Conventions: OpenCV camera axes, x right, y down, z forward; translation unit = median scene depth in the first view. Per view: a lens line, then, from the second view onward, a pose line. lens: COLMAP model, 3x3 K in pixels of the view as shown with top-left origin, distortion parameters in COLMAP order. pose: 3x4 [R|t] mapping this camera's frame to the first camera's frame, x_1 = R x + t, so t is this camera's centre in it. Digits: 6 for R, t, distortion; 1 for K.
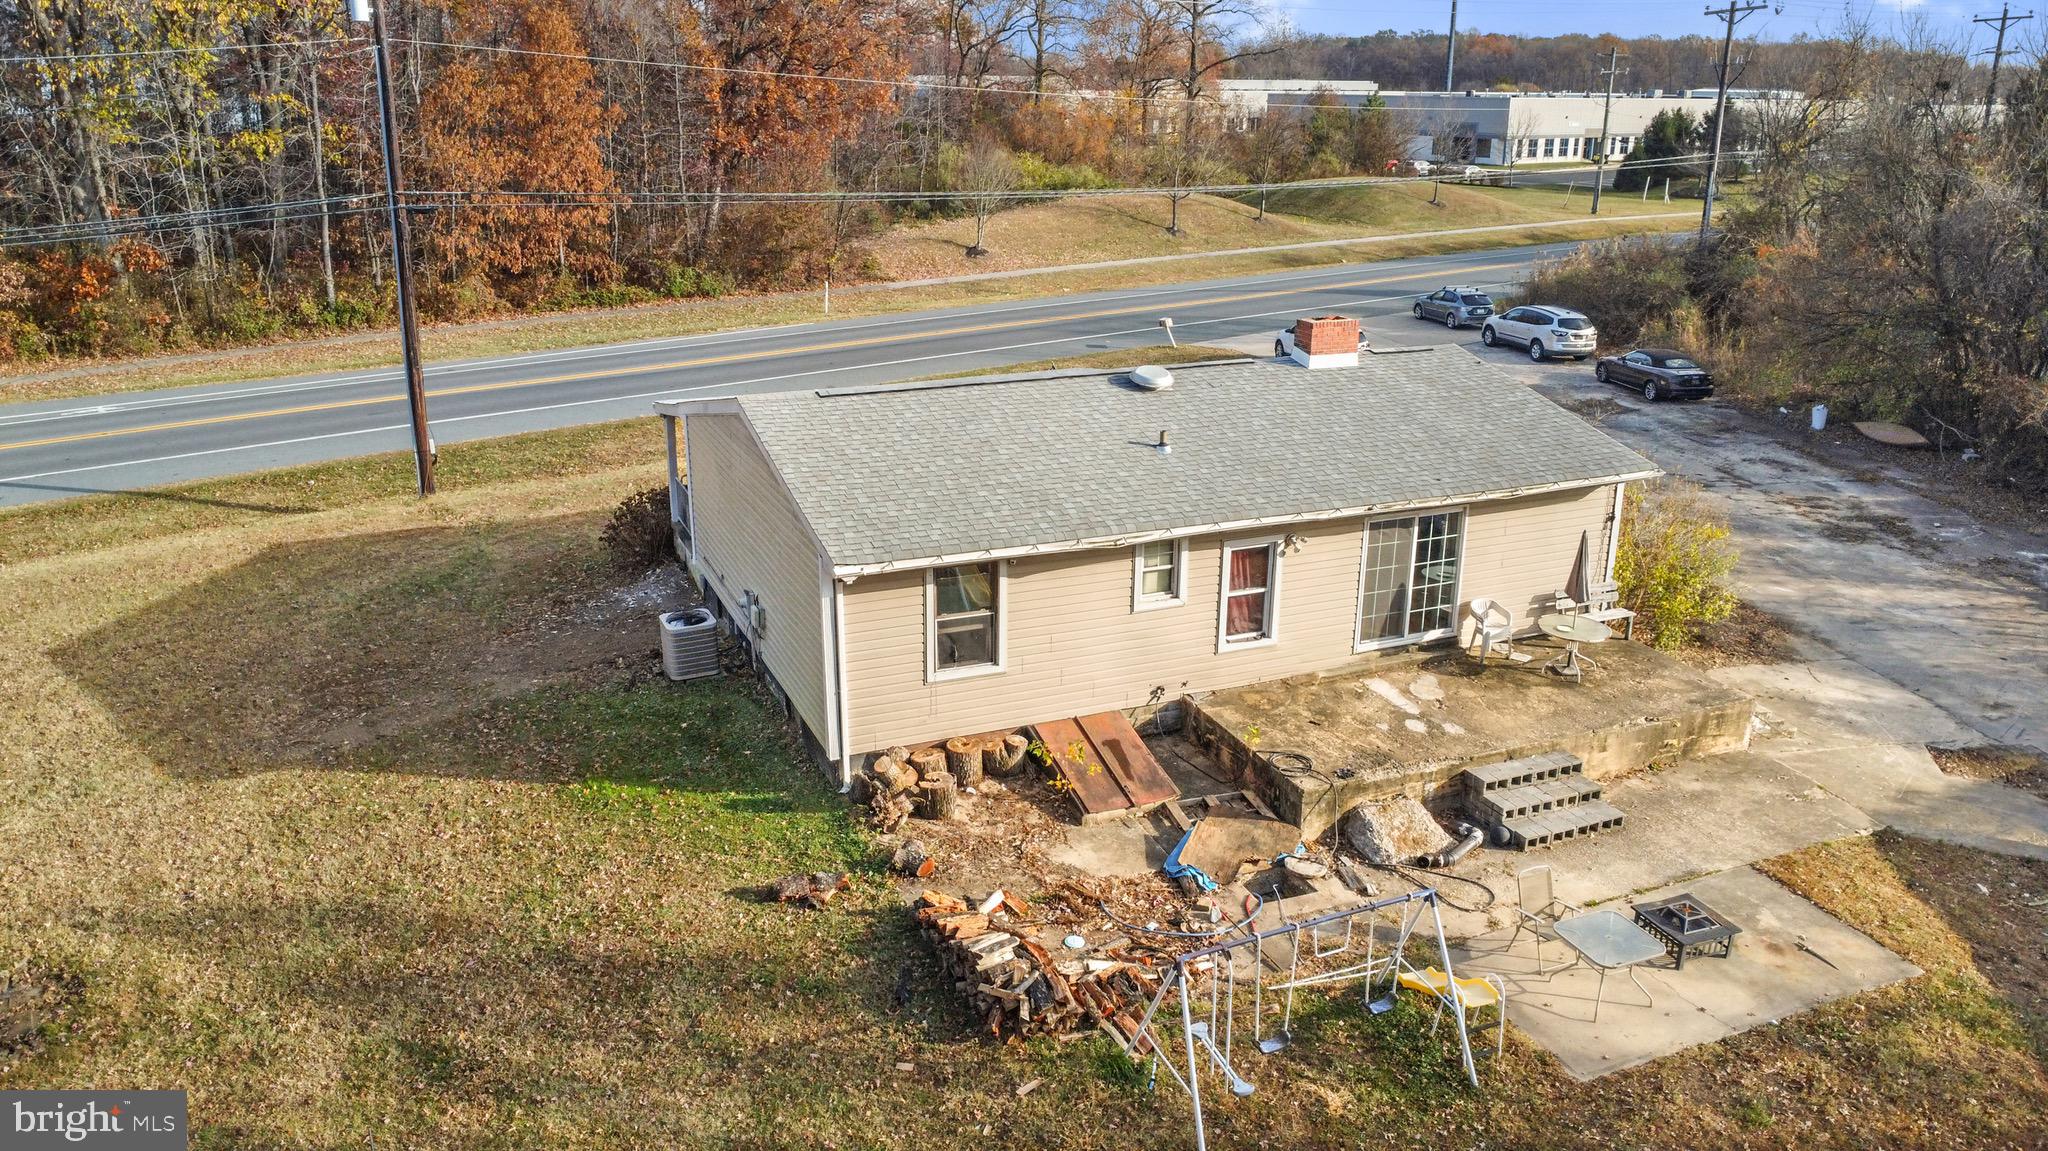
lens RADIAL K [[1477.4, 0, 1015.7], [0, 1477.4, 565.8], [0, 0, 1]] dist [-0.010973, -0.041457]
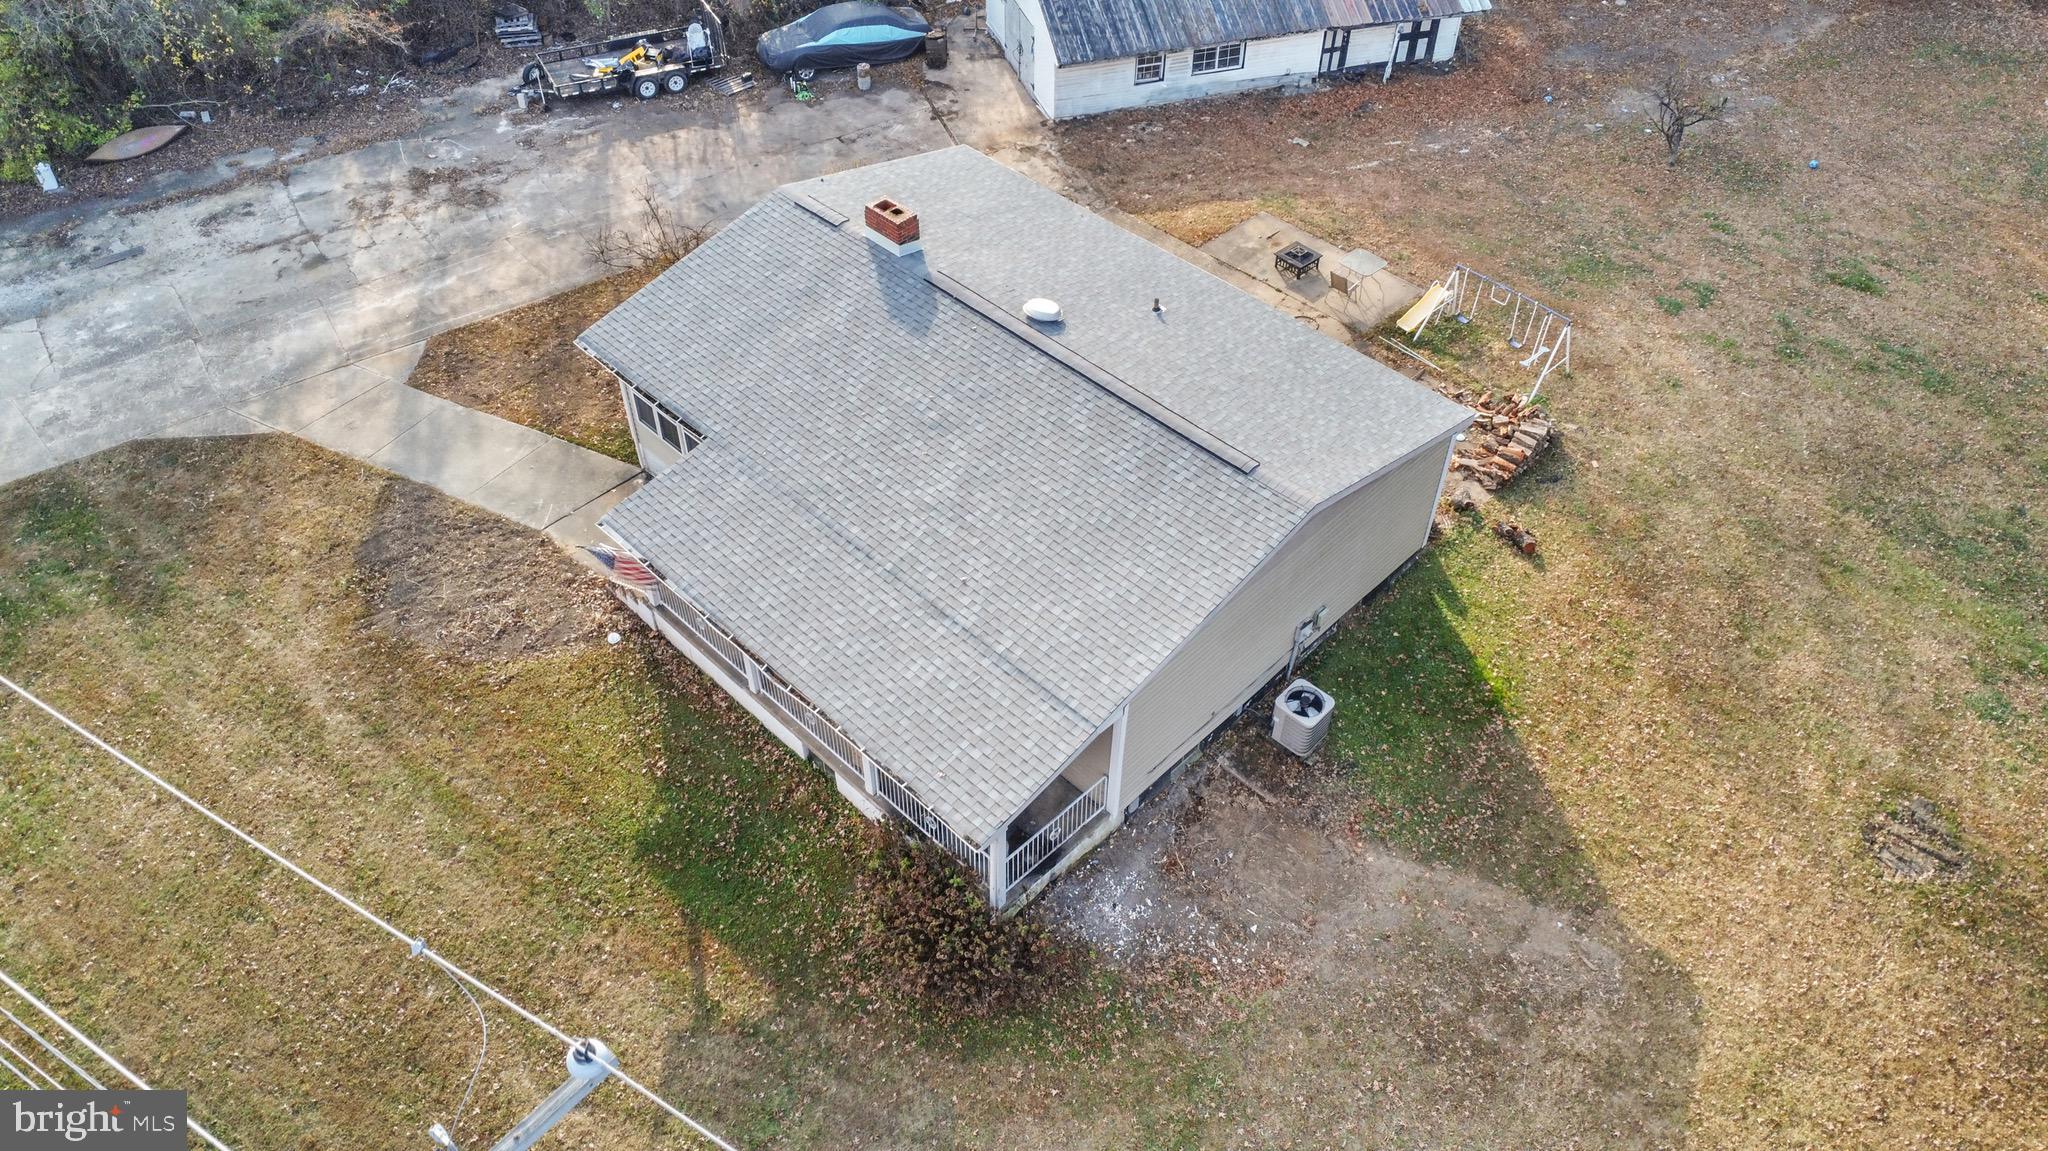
lens RADIAL K [[1471.6, 0, 1017.4], [0, 1471.6, 574.3], [0, 0, 1]] dist [-0.024071, -0.007423]
pose [[-0.377057, -0.669564, 0.639931, -0.823116], [0.285723, 0.573139, 0.768032, -0.964055], [-0.881016, 0.472436, -0.024796, 1.257563]]
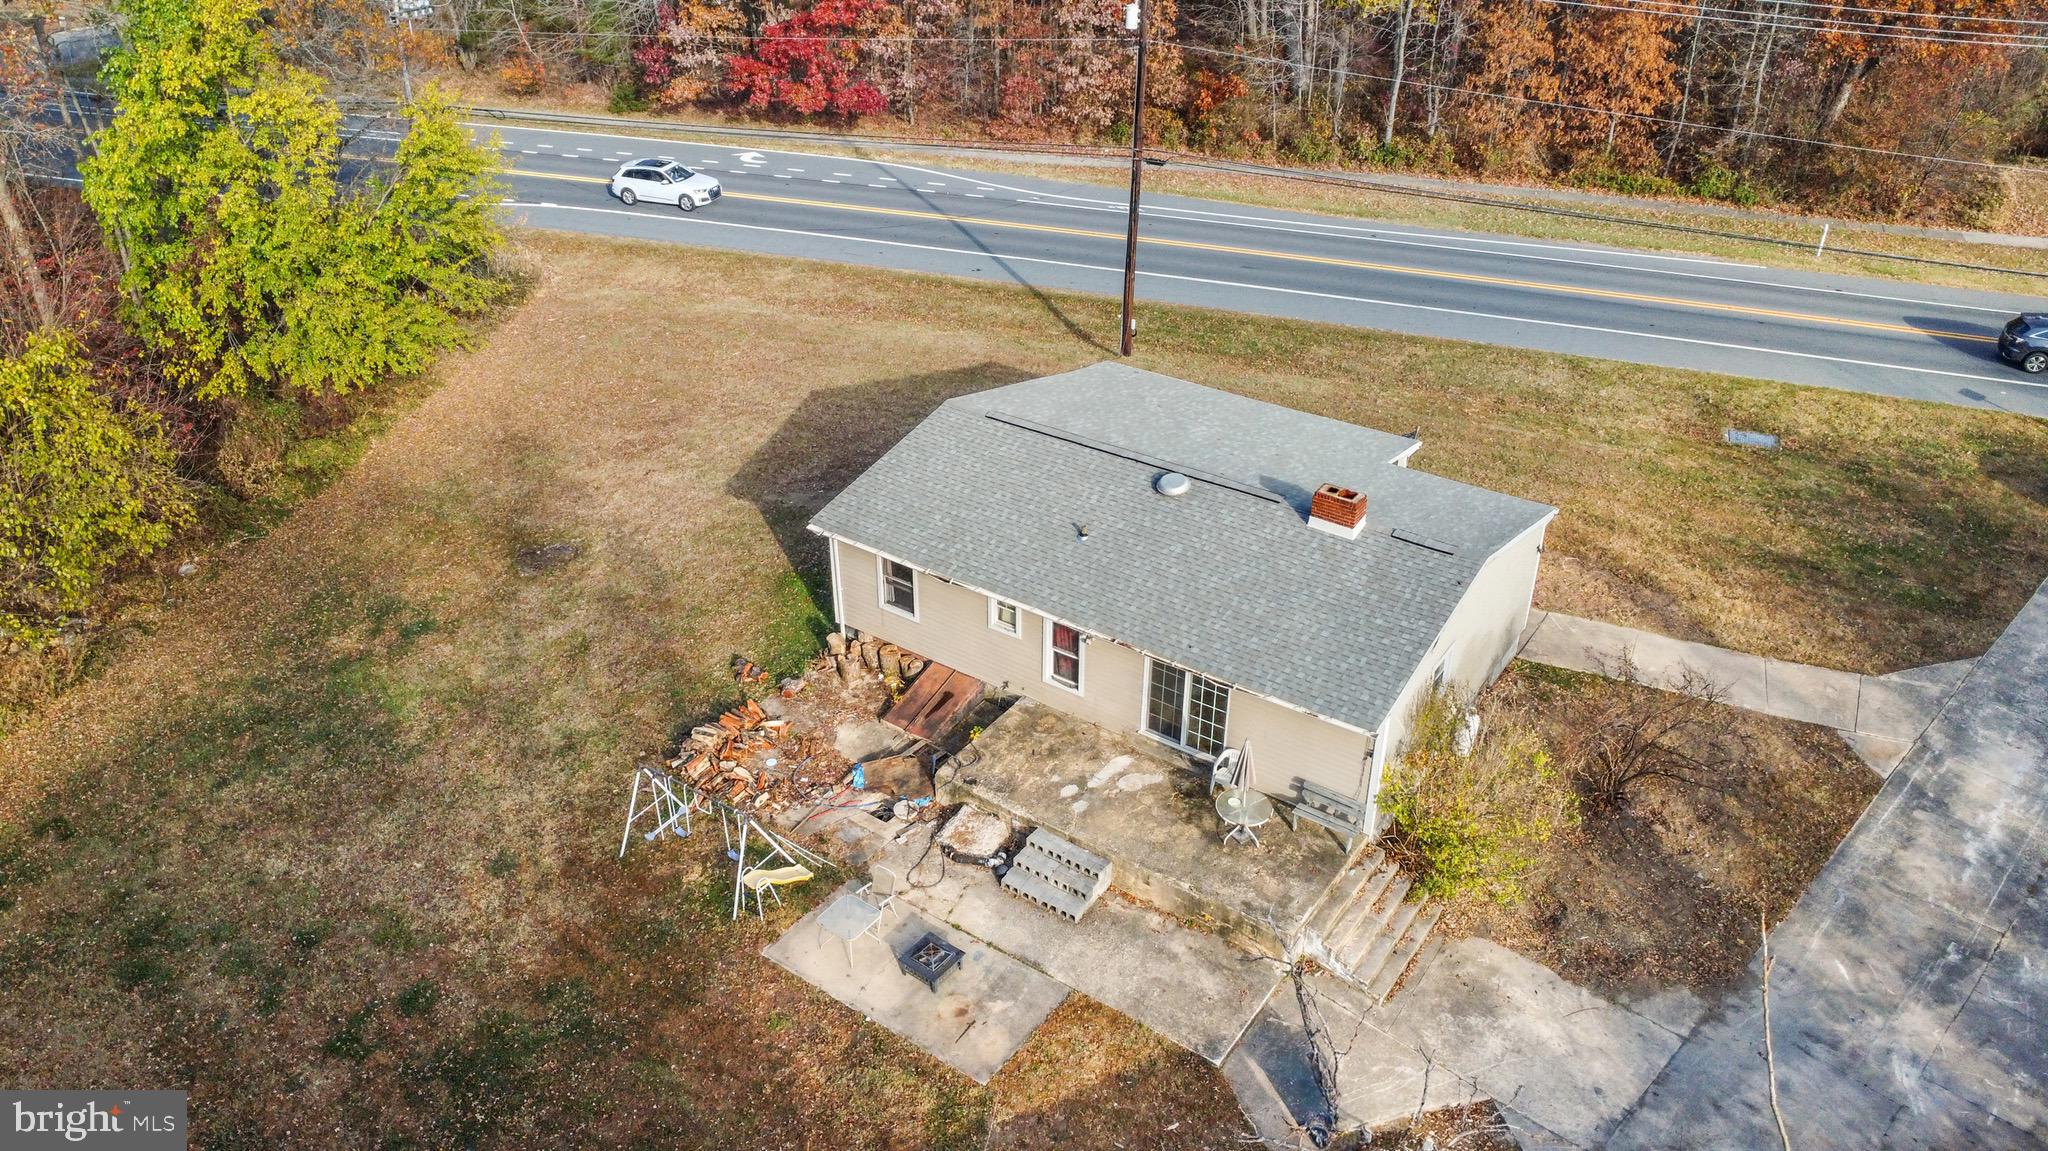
lens RADIAL K [[1471.6, 0, 1017.4], [0, 1471.6, 574.3], [0, 0, 1]] dist [-0.024071, -0.007423]
pose [[0.530044, 0.427429, -0.732364, 1.123850], [-0.261692, 0.903964, 0.338182, -0.512250], [0.806580, 0.012402, 0.590995, 0.121469]]
